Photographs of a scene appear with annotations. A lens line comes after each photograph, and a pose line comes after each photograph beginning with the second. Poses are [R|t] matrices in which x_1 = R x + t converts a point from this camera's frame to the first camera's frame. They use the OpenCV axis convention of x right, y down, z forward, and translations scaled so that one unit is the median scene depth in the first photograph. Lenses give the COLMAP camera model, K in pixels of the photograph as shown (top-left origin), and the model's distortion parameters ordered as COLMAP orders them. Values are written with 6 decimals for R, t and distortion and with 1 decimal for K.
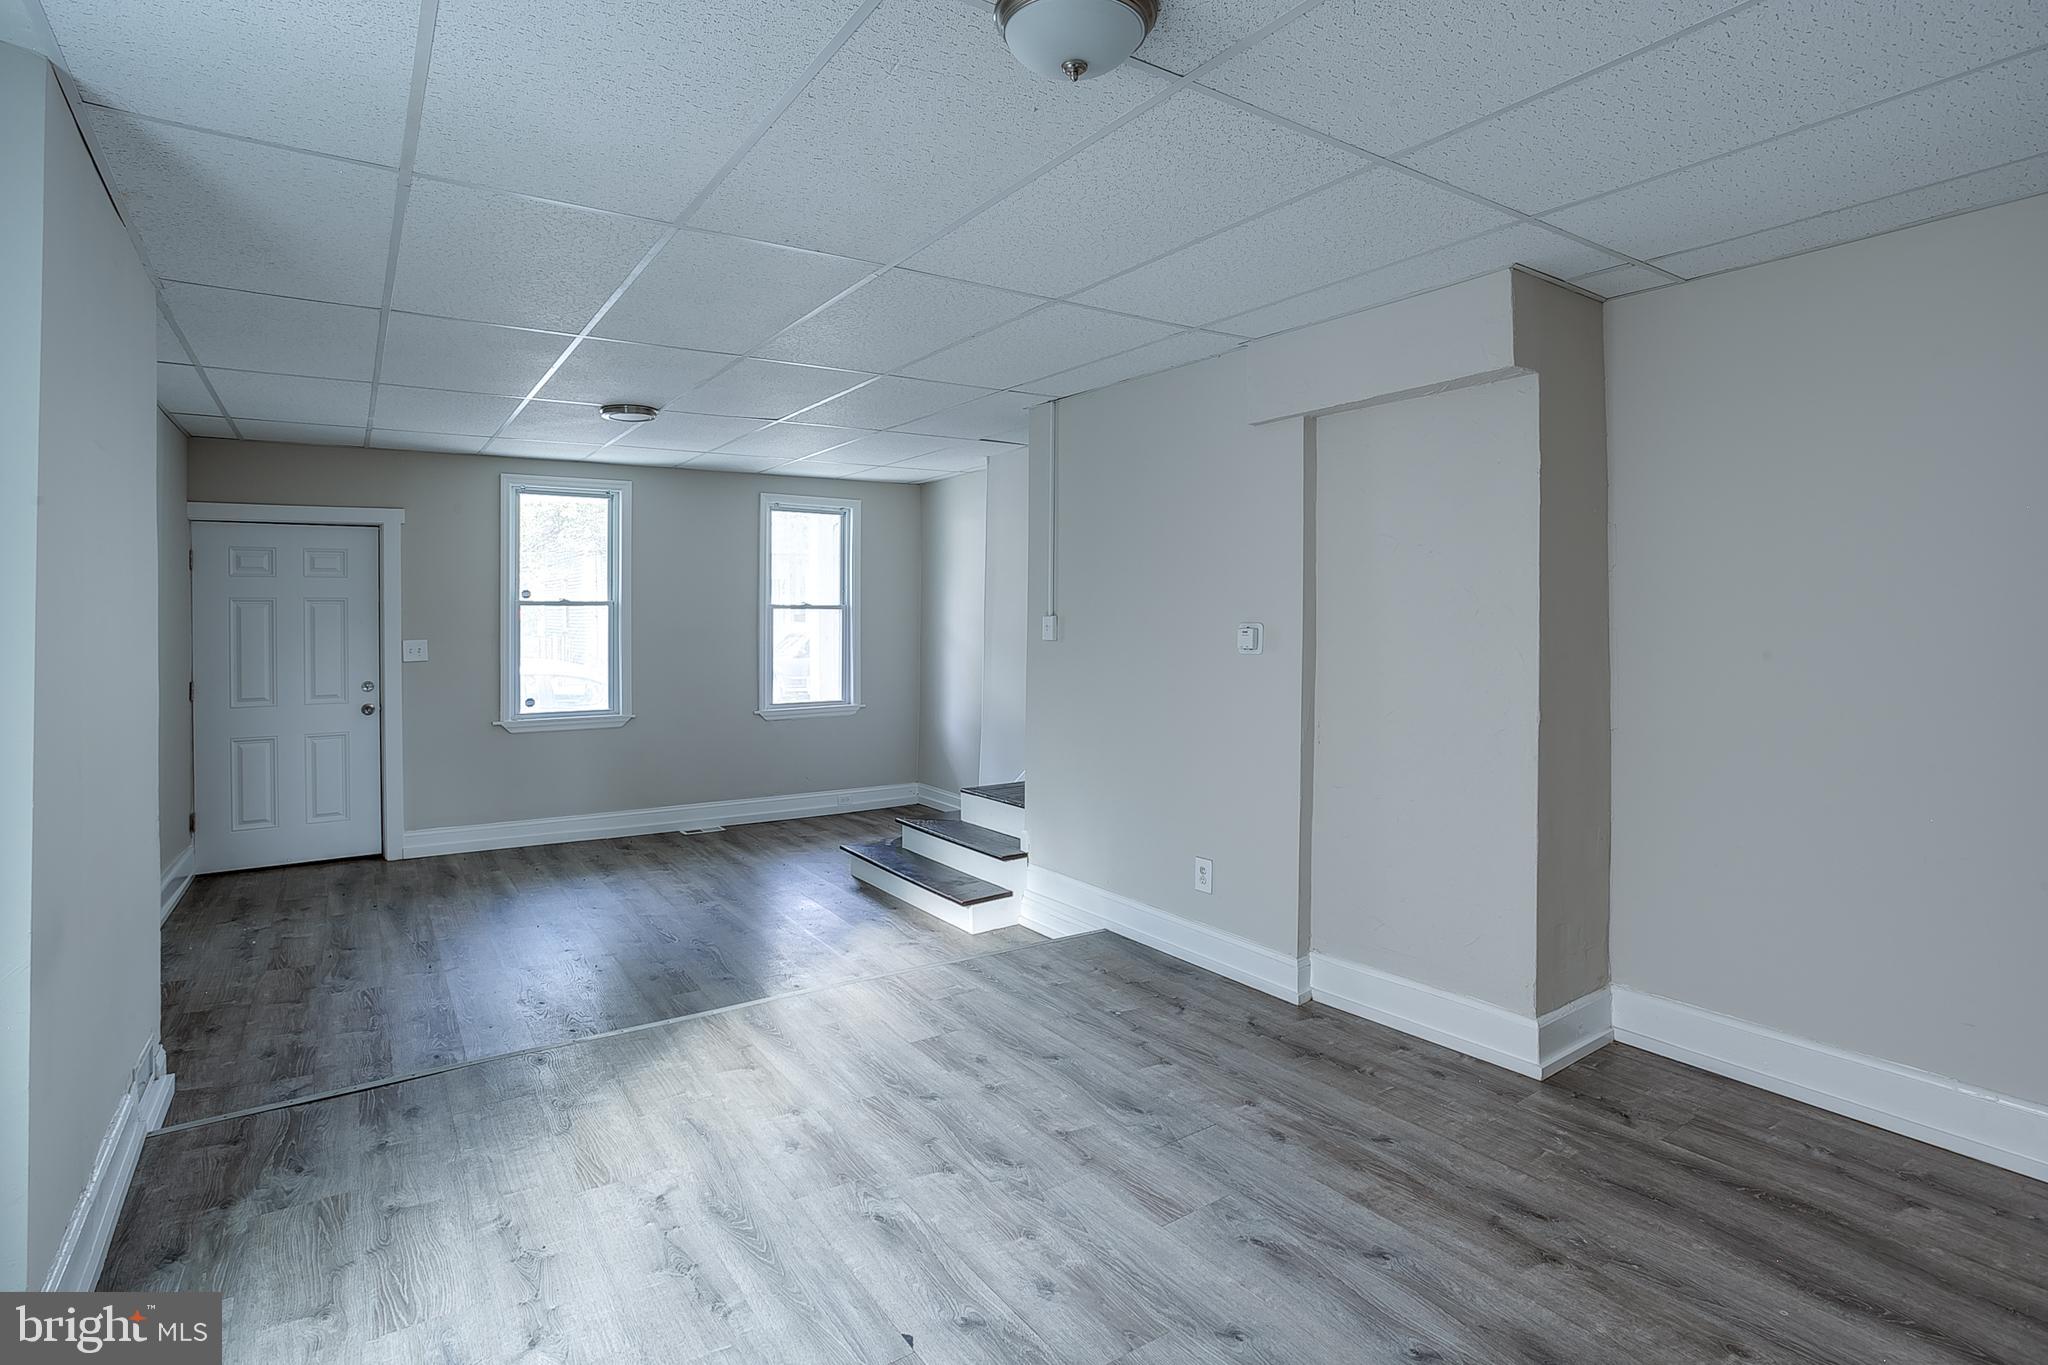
lens RADIAL K [[997.2, 0, 1011.2], [0, 997.2, 633.0], [0, 0, 1]] dist [-0.057987, 0.027776]
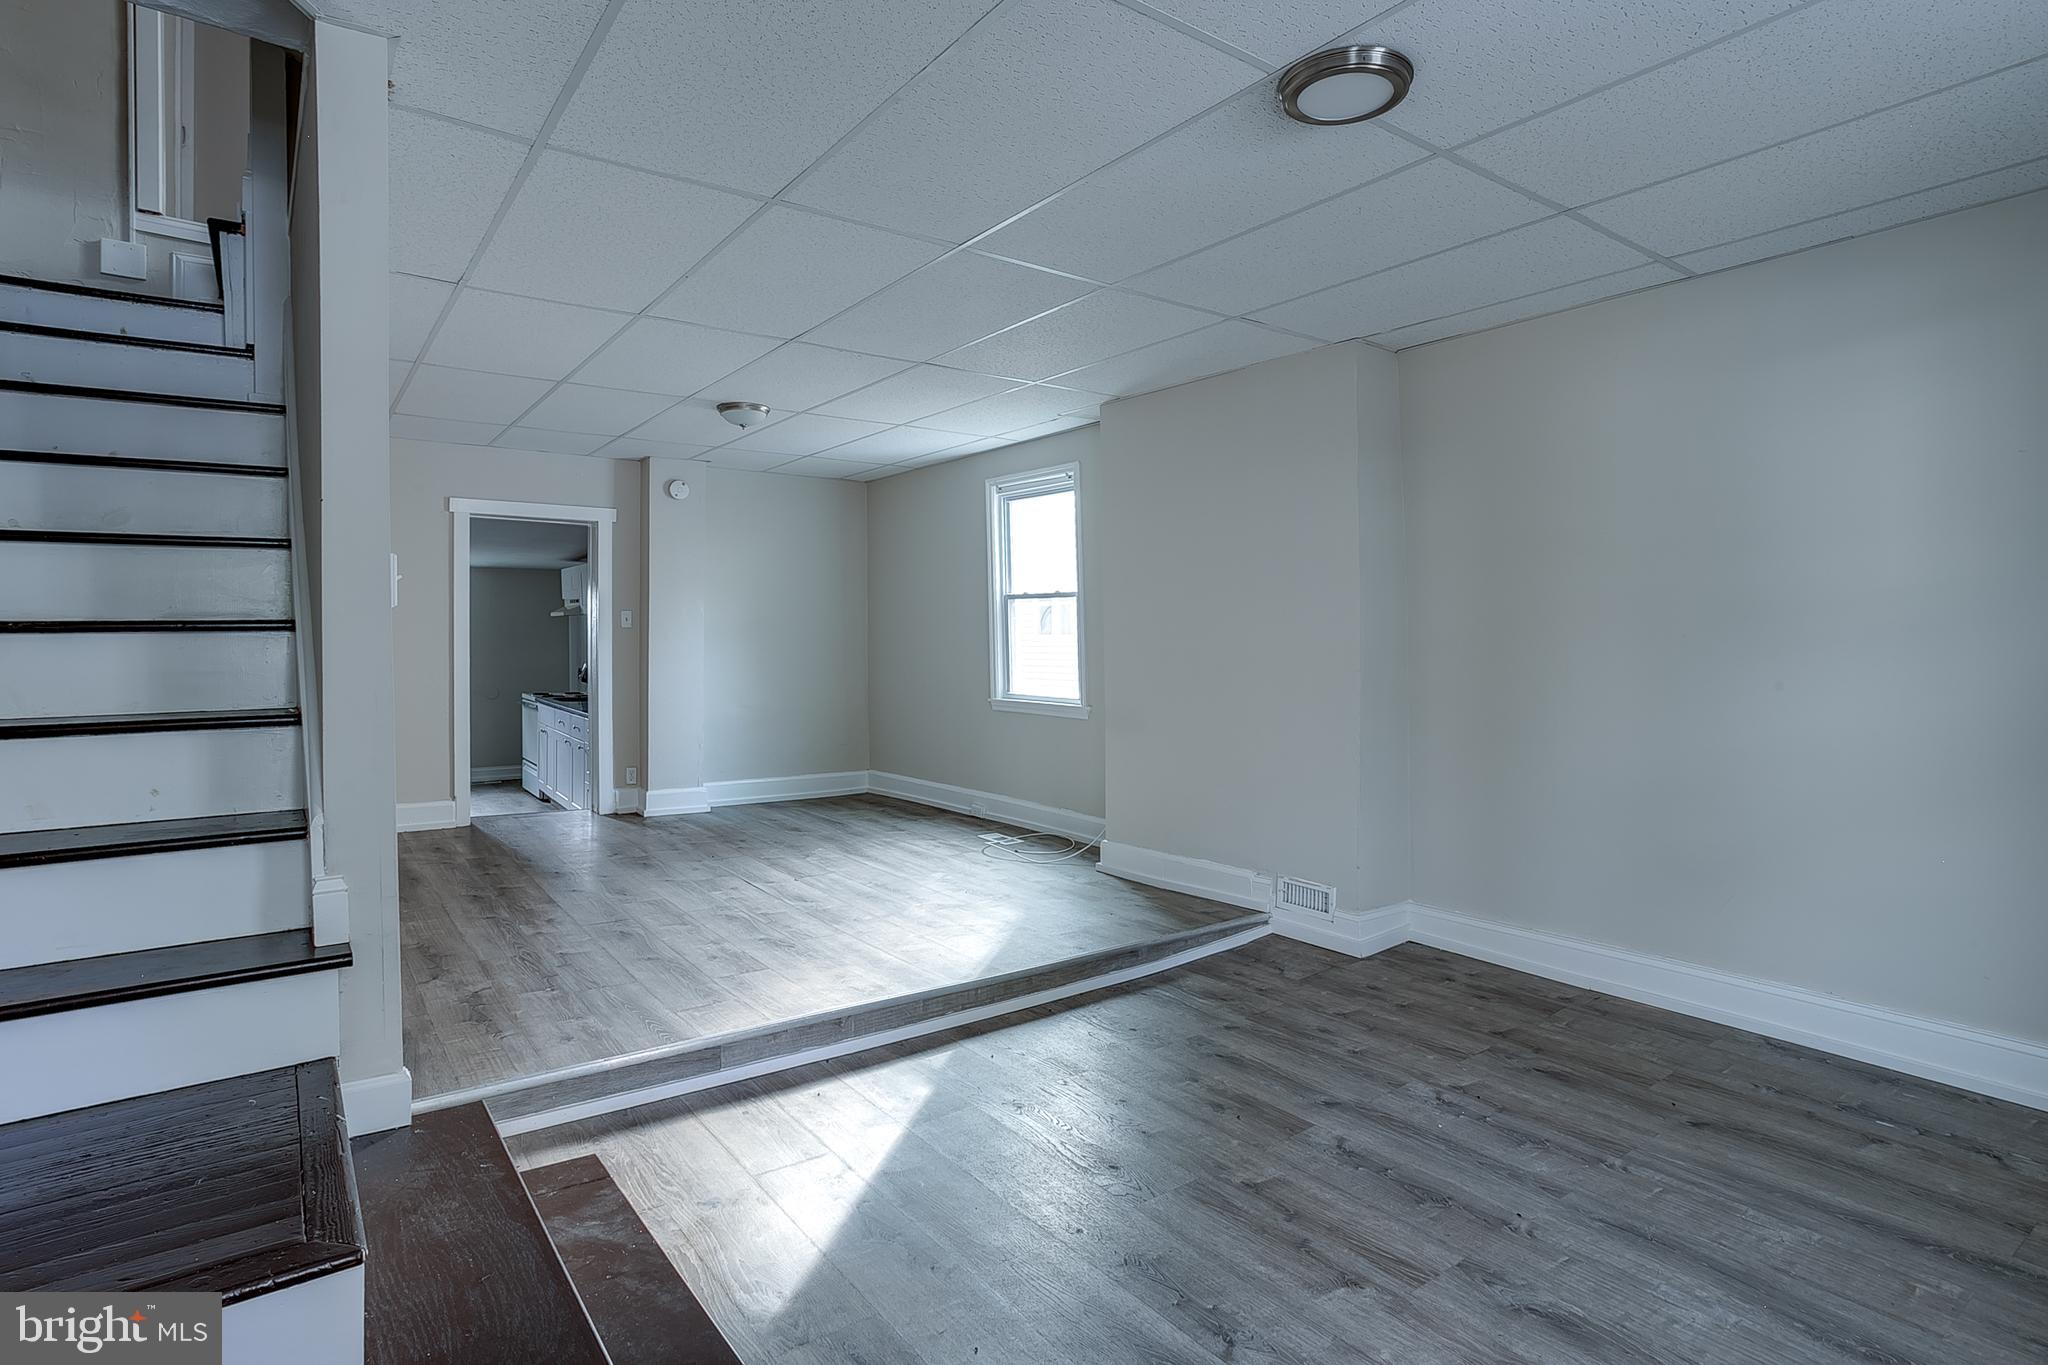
lens RADIAL K [[1039.2, 0, 994.0], [0, 1039.2, 638.3], [0, 0, 1]] dist [-0.060840, 0.031776]
pose [[-0.999774, 0.003261, -0.020998, -0.321231], [0.002864, 0.999817, 0.018914, 0.025148], [0.021056, 0.018849, -0.999601, 2.091505]]
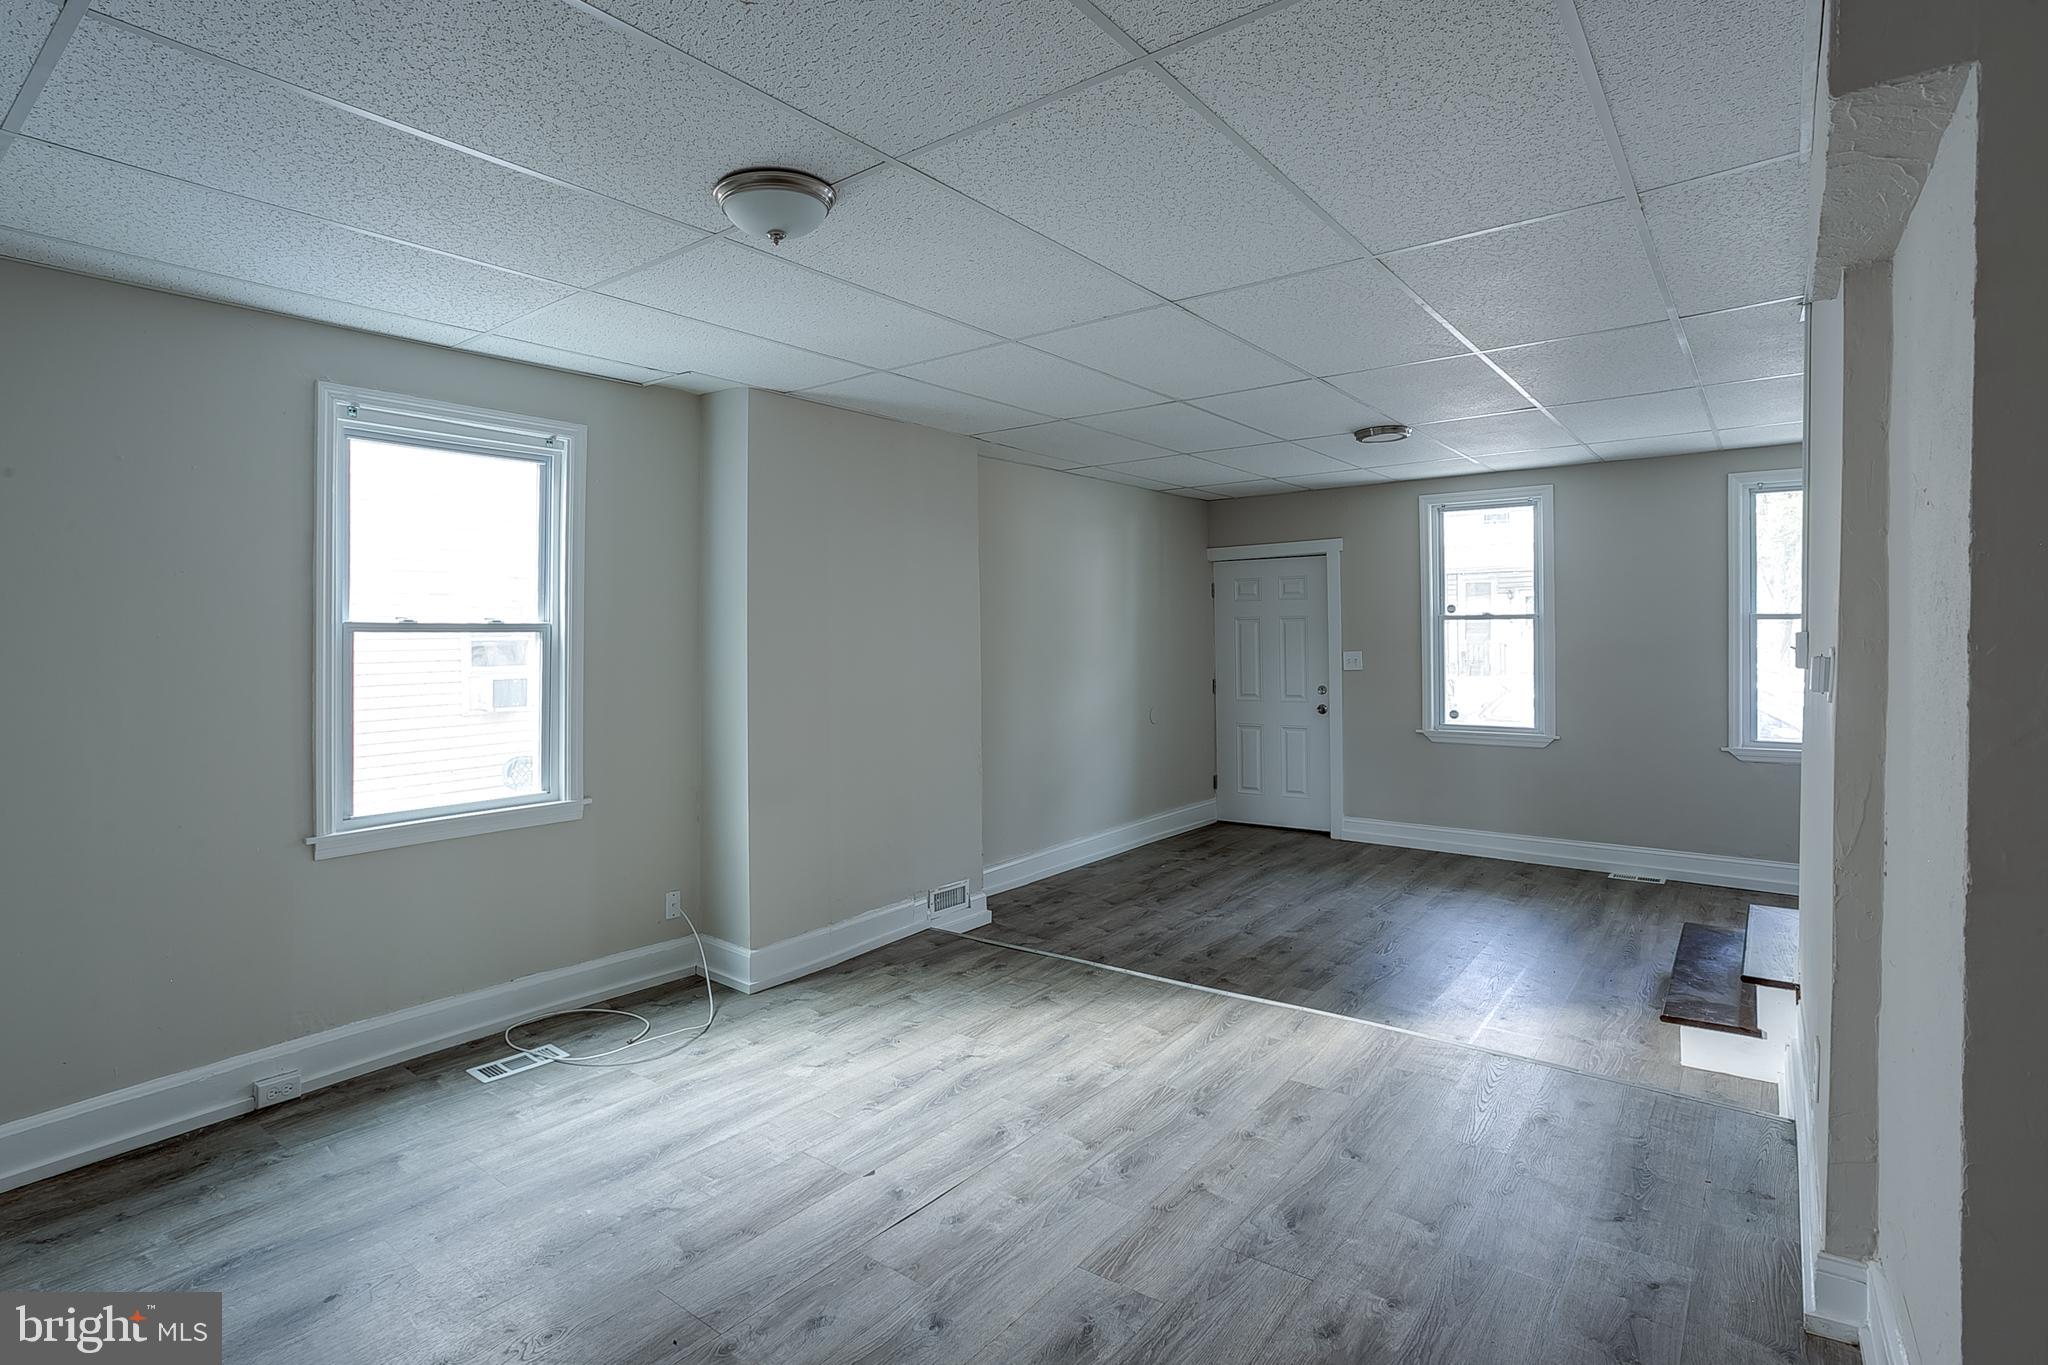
lens RADIAL K [[1039.2, 0, 994.0], [0, 1039.2, 638.3], [0, 0, 1]] dist [-0.060840, 0.031776]
pose [[0.309884, 0.003531, -0.950768, 0.731264], [-0.008290, 0.999965, 0.001012, -0.010957], [0.950738, 0.007568, 0.309902, 0.406276]]
